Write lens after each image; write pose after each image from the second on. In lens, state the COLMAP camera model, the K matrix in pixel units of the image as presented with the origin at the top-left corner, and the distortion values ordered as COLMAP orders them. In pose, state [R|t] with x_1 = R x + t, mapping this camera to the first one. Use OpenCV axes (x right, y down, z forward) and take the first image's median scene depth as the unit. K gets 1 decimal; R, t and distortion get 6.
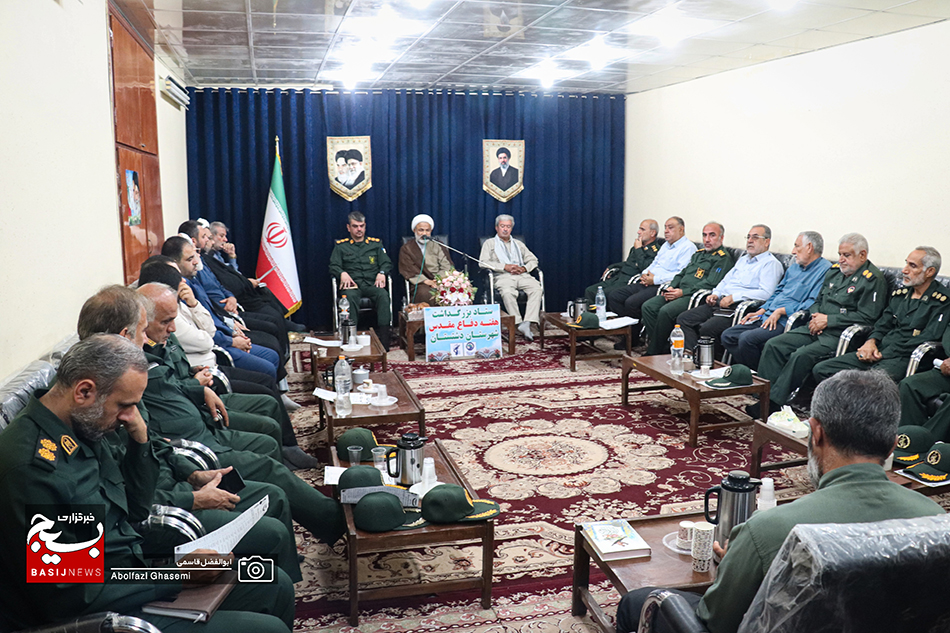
lens RADIAL K [[821.8, 0, 475.0], [0, 821.8, 316.5], [0, 0, 1]] dist [-0.003846, -0.000635]
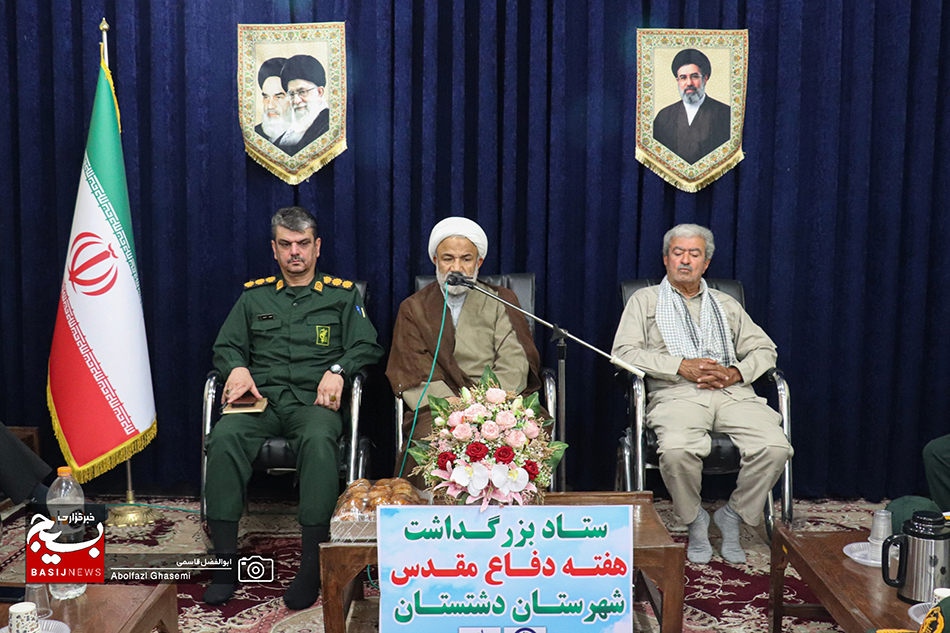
lens RADIAL K [[983.3, 0, 475.0], [0, 983.3, 316.5], [0, 0, 1]] dist [-0.069416, 0.011950]
pose [[0.971022, 0.034140, -0.236538, 0.050066], [-0.047807, 0.997487, -0.052288, -0.055754], [0.234159, 0.062081, 0.970214, 0.565053]]
